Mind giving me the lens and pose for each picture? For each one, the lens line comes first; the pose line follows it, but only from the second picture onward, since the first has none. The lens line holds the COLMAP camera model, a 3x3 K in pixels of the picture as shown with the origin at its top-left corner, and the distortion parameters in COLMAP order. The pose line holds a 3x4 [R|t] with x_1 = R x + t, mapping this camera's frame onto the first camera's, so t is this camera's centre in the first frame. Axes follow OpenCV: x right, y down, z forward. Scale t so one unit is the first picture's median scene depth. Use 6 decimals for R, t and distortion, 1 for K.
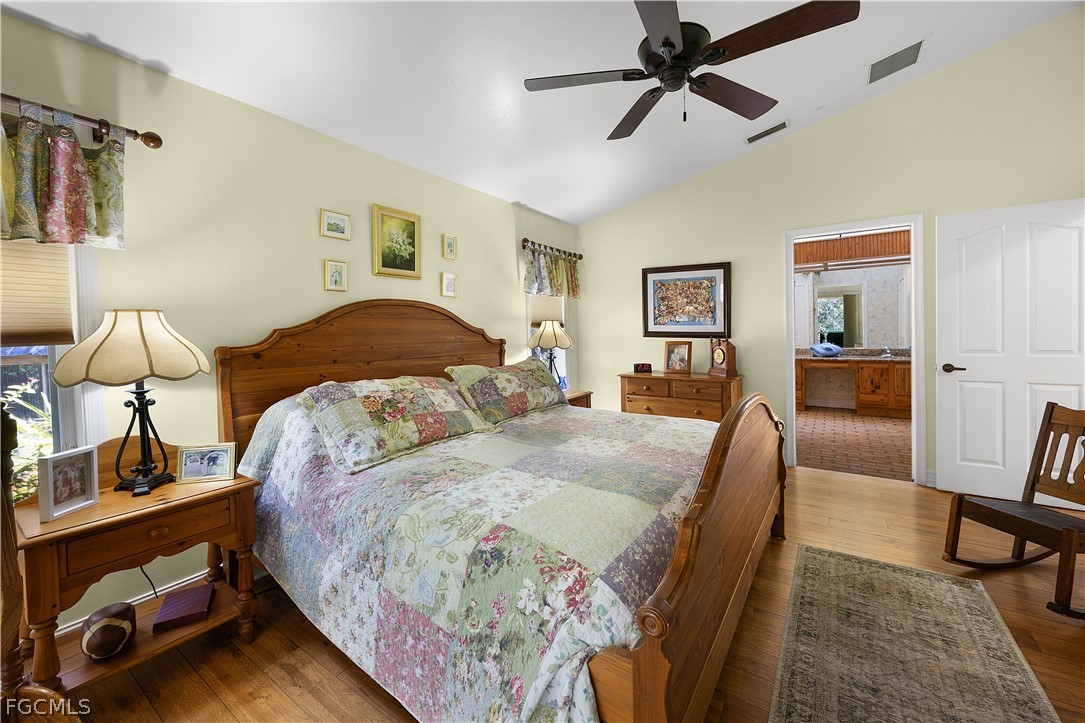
lens RADIAL K [[424.9, 0, 546.7], [0, 424.9, 337.7], [0, 0, 1]] dist [-0.003578, 0.000146]
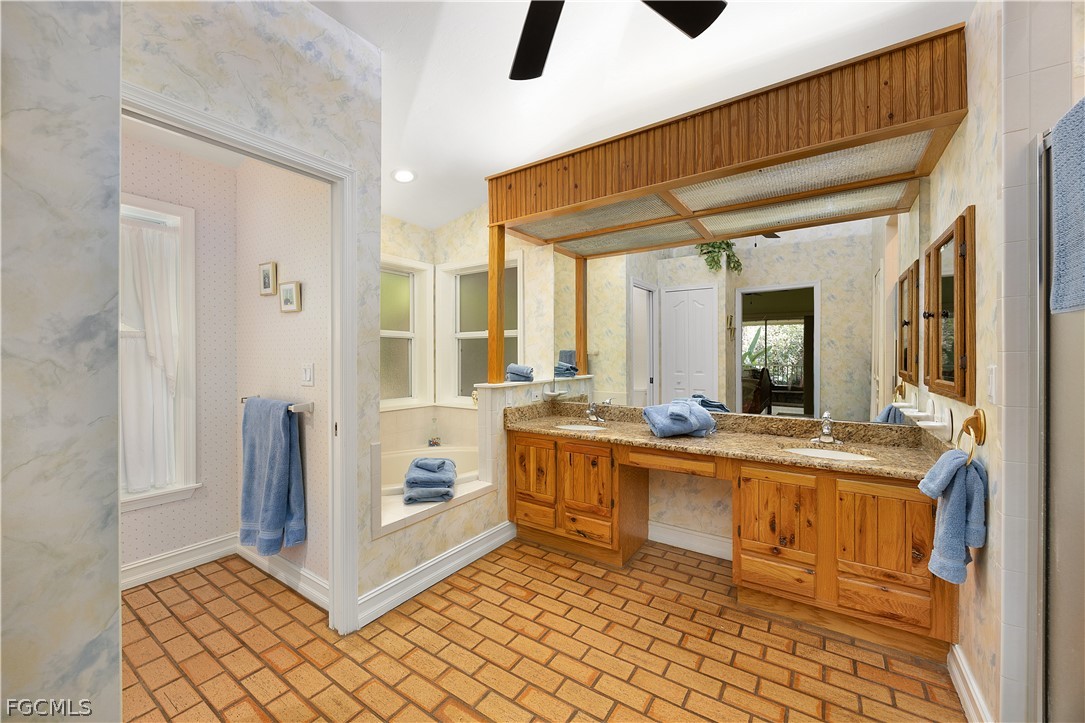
lens RADIAL K [[424.9, 0, 541.5], [0, 424.9, 360.4], [0, 0, 1]] dist [-0.003578, 0.000146]
pose [[0.999803, 0.018593, 0.006964, 0.569781], [-0.018527, 0.999784, -0.009427, -0.021097], [-0.007138, 0.009297, 0.999931, 0.649489]]
